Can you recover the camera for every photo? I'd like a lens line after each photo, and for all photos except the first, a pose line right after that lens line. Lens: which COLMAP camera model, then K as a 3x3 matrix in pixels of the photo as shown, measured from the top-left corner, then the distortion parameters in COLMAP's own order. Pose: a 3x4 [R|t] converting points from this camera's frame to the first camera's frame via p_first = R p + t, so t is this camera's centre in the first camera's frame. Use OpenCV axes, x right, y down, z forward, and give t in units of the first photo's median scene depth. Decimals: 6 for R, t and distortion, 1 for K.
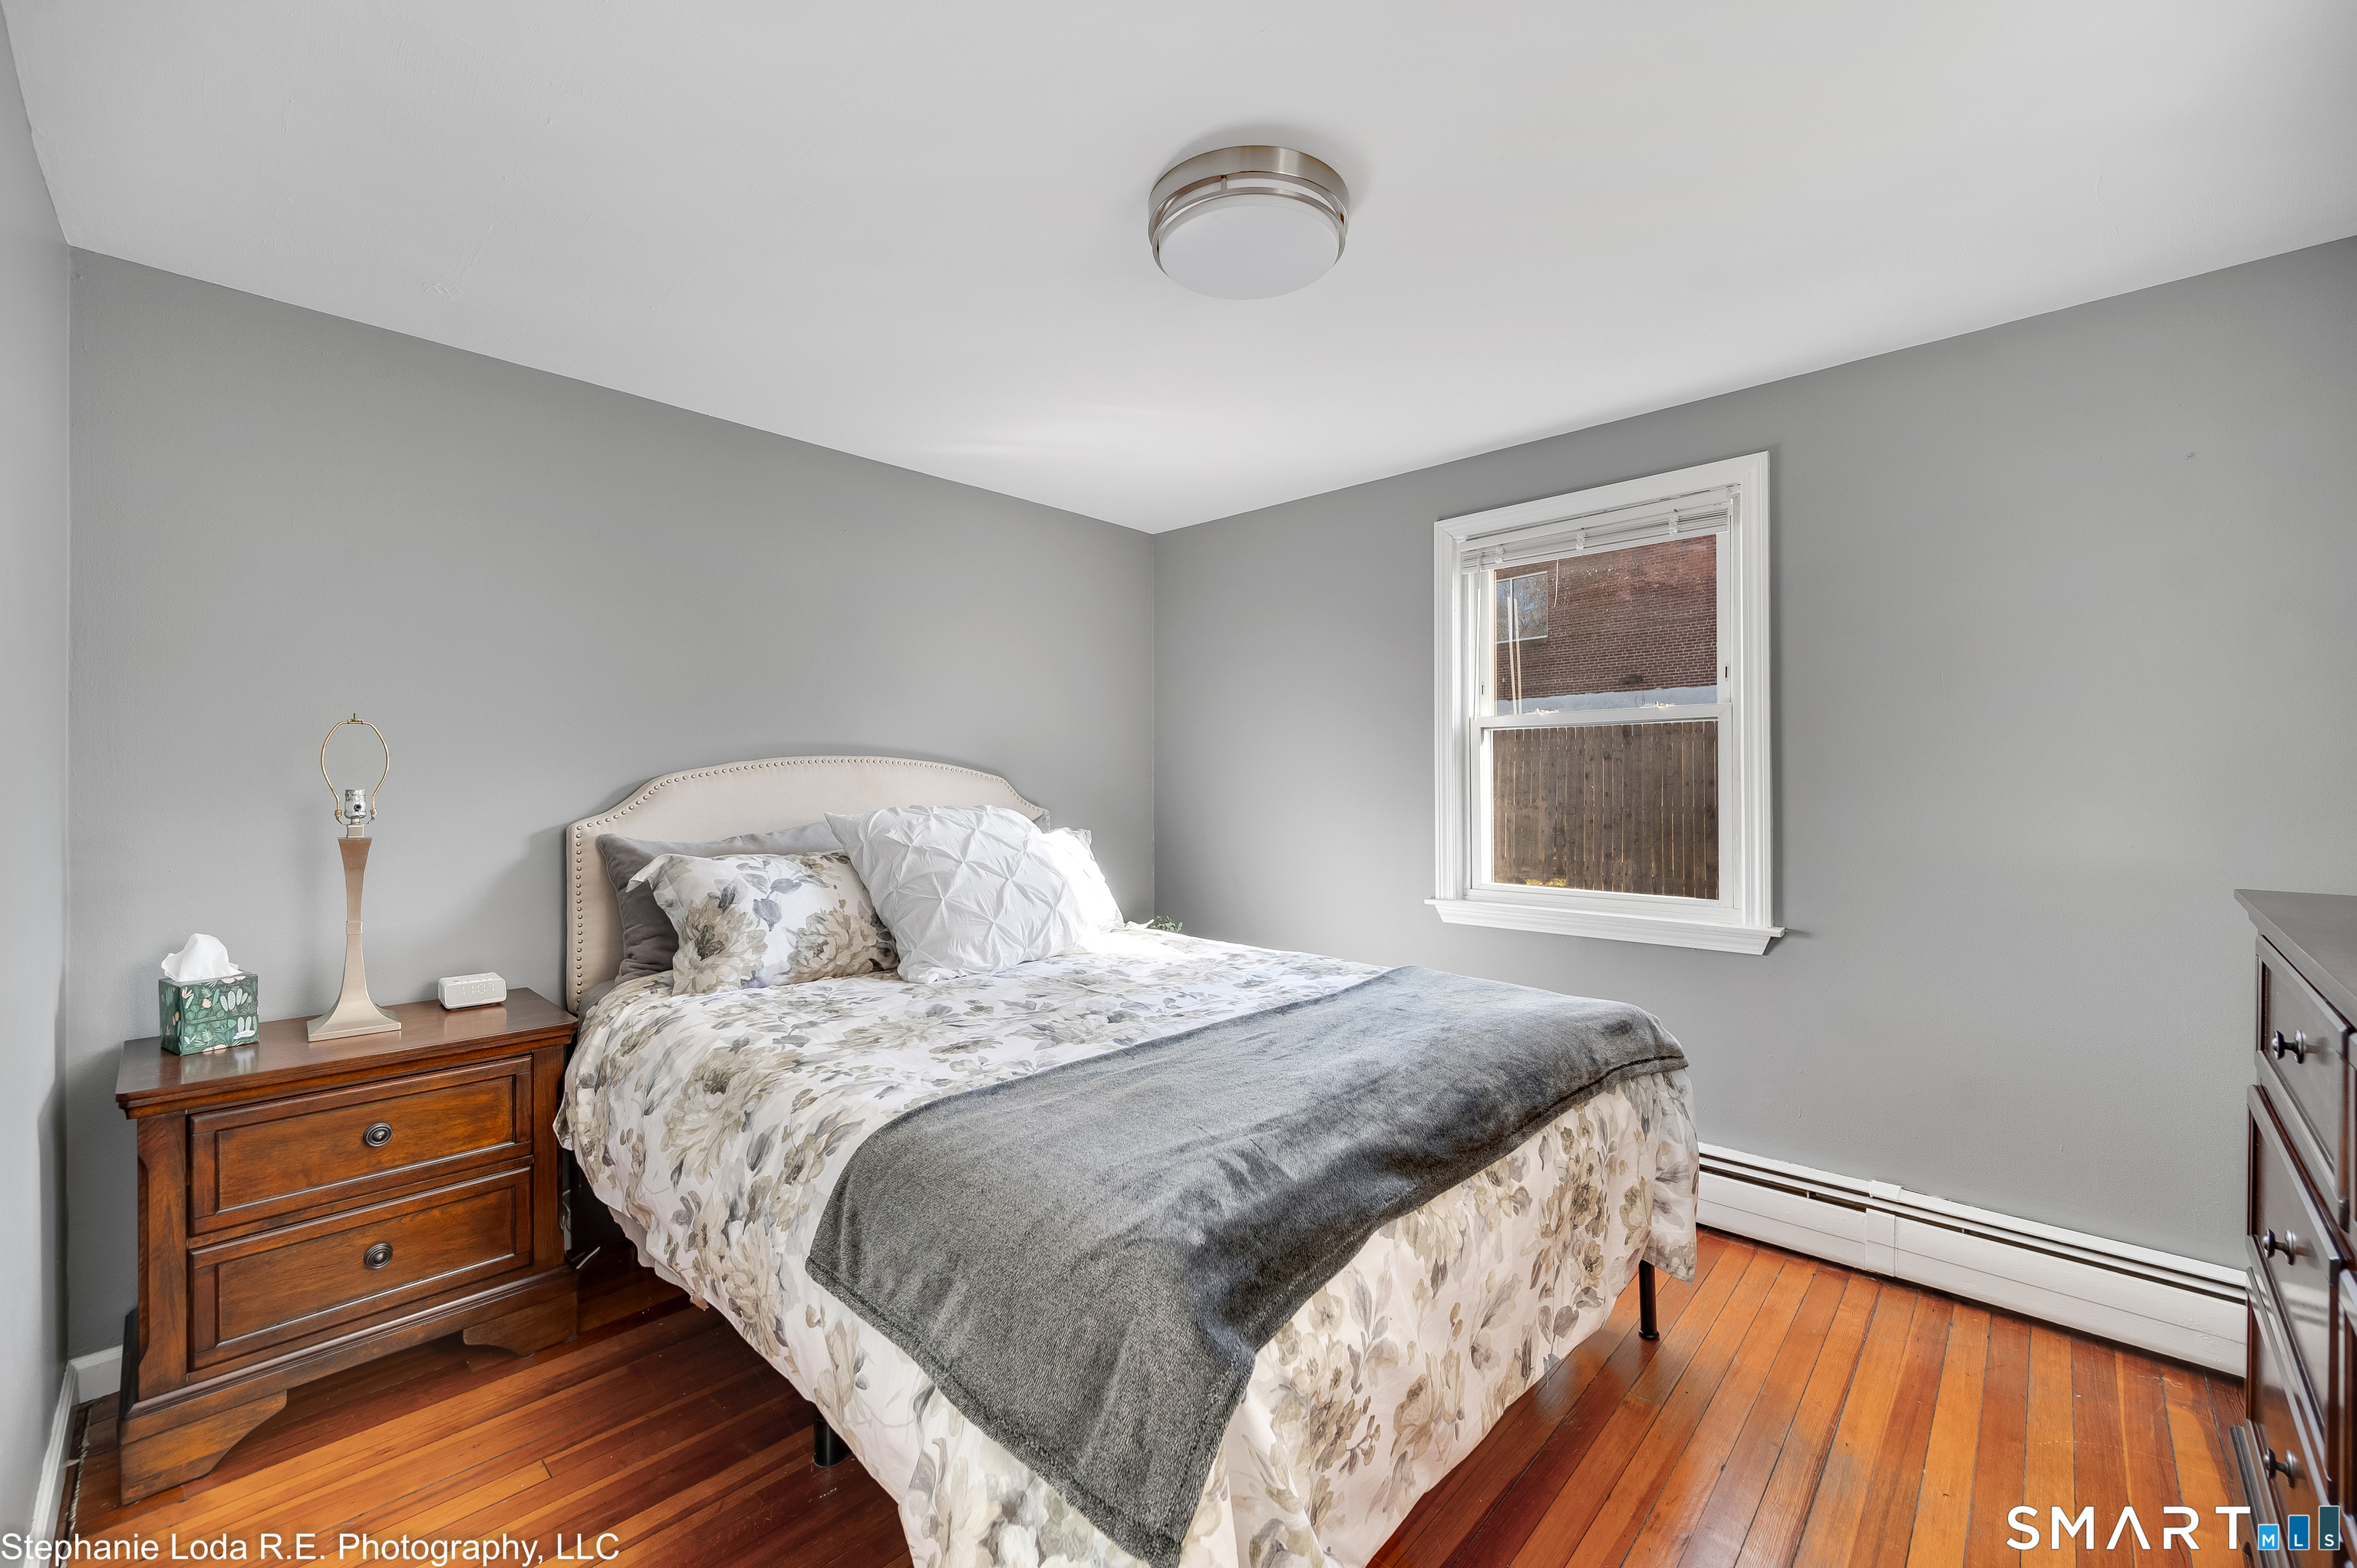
lens RADIAL K [[938.6, 0, 1183.7], [0, 938.6, 783.6], [0, 0, 1]] dist [0.001055, -0.000420]
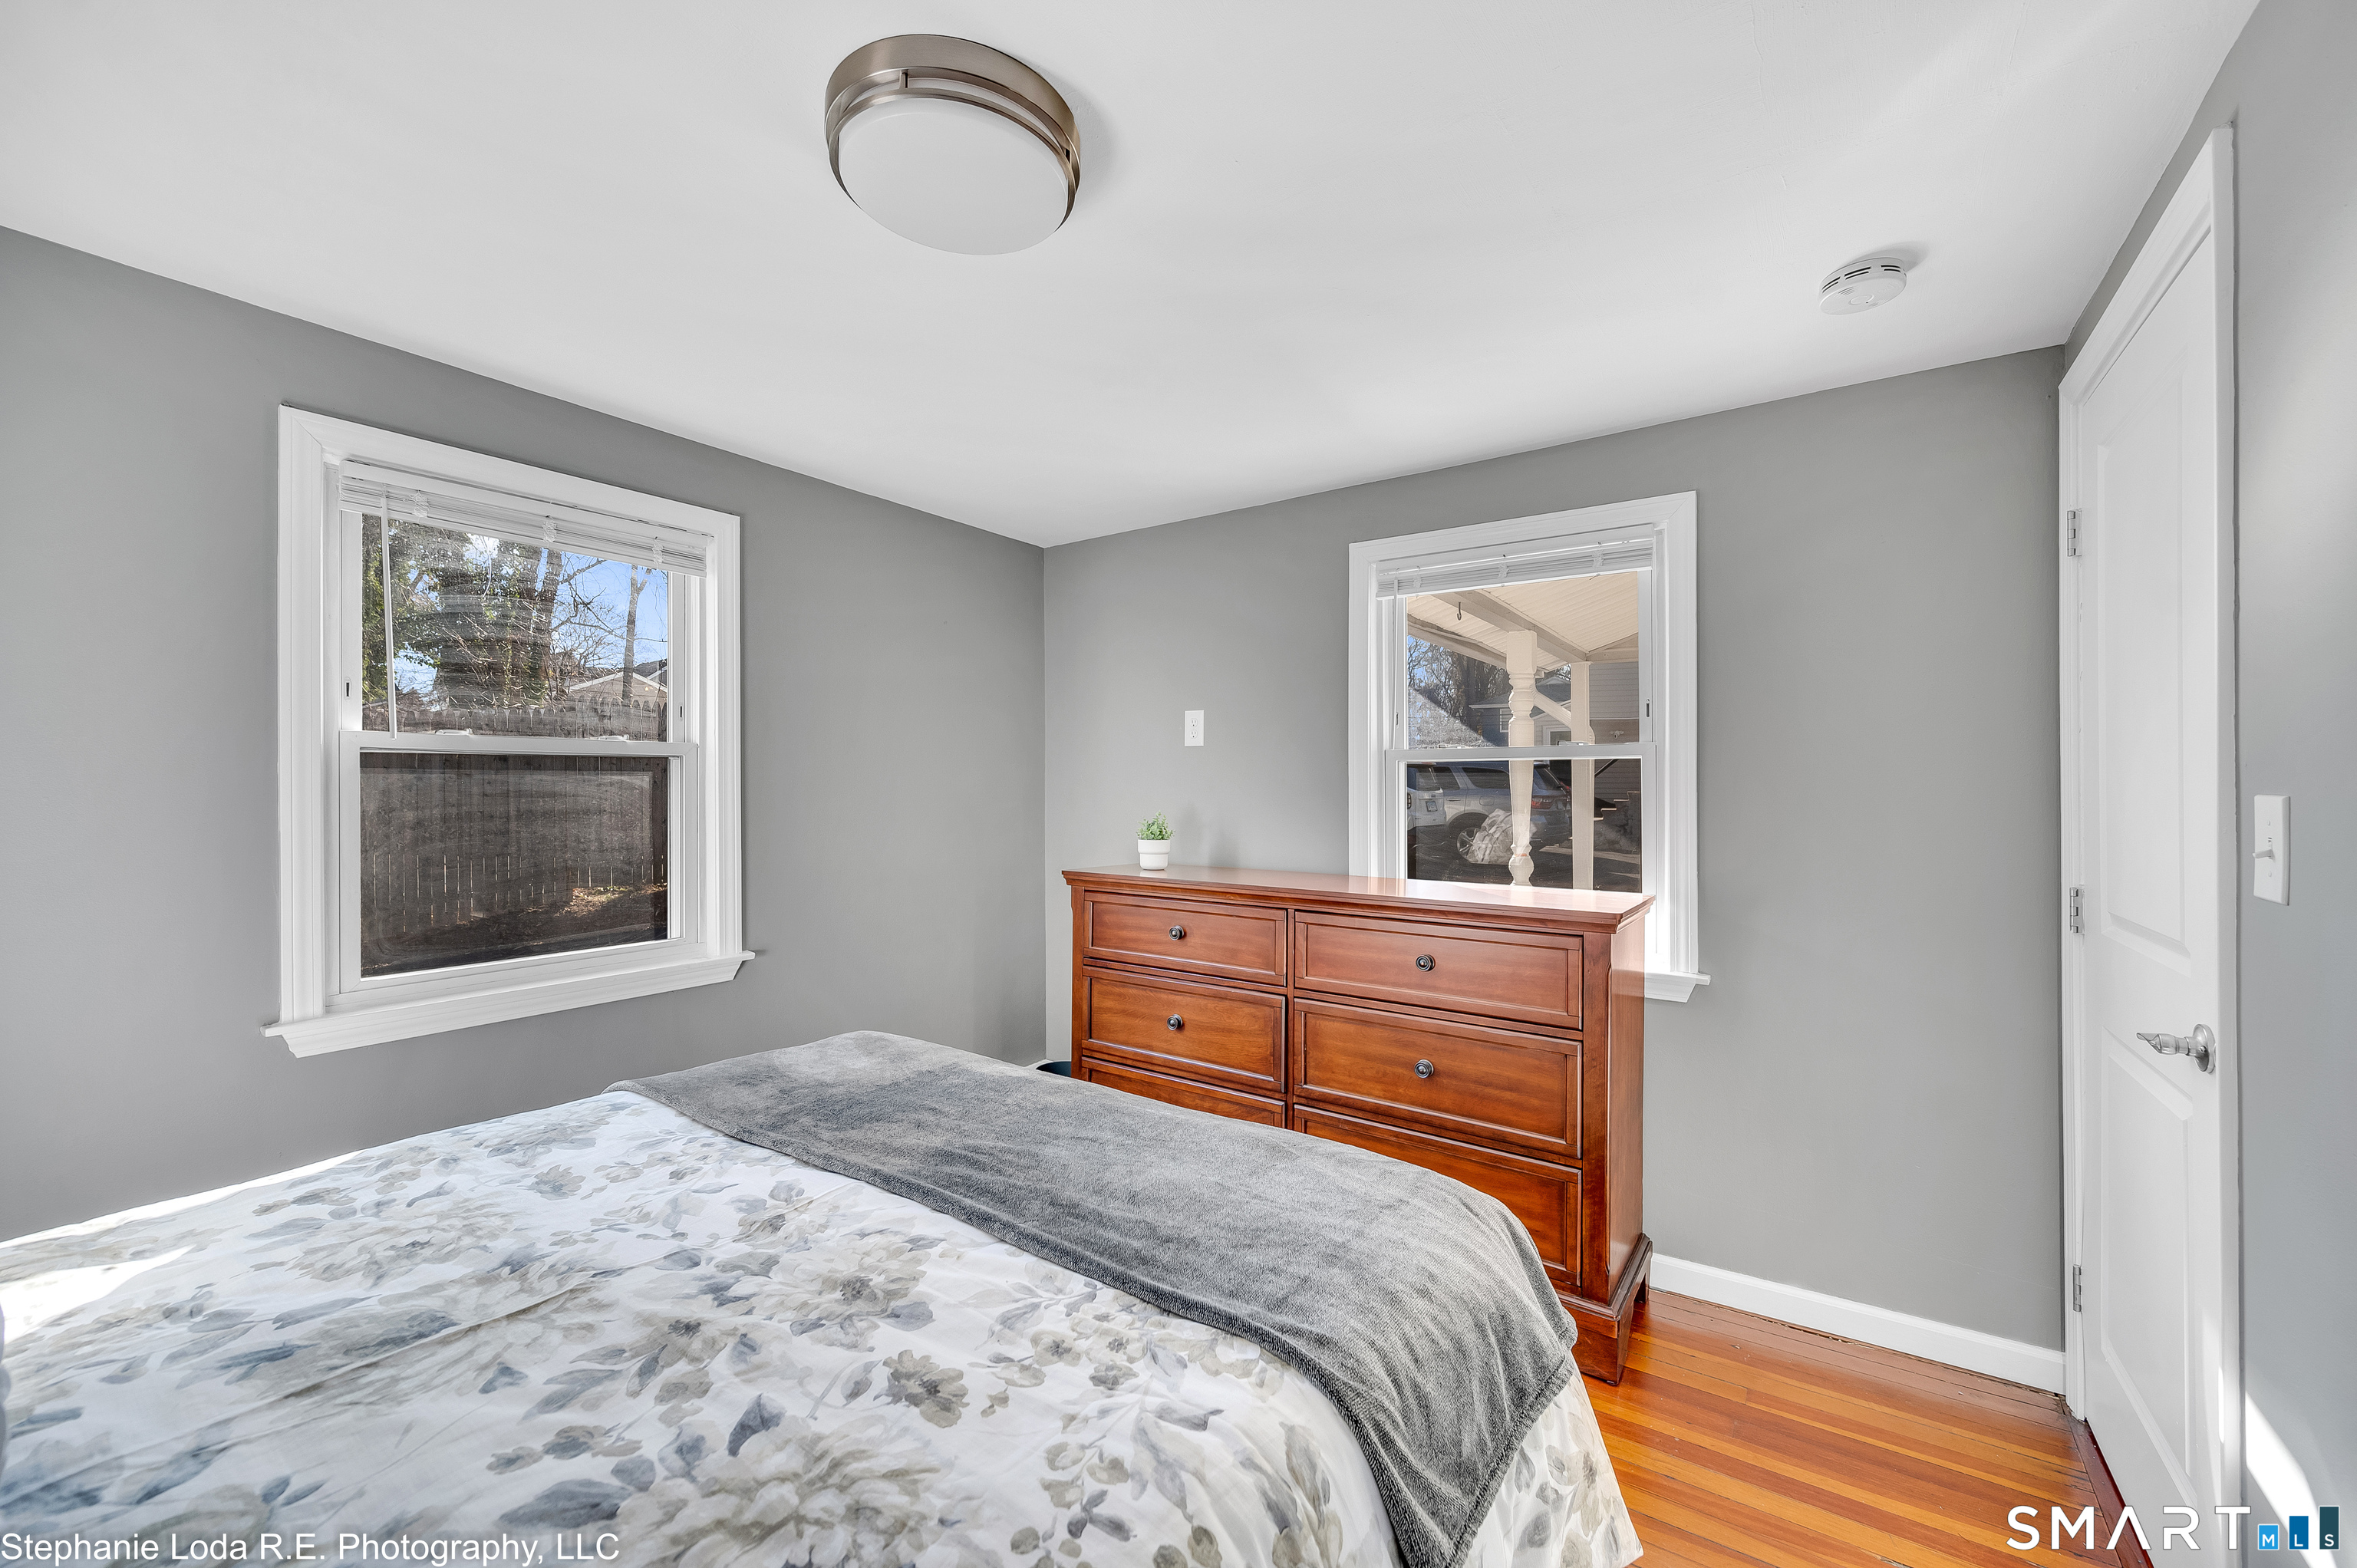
lens RADIAL K [[938.6, 0, 1177.7], [0, 938.6, 776.4], [0, 0, 1]] dist [0.001055, -0.000420]
pose [[-0.146708, 0.018622, 0.989005, -0.538805], [0.002857, 0.999827, -0.018402, -0.030731], [-0.989176, 0.000126, -0.146735, 0.659868]]
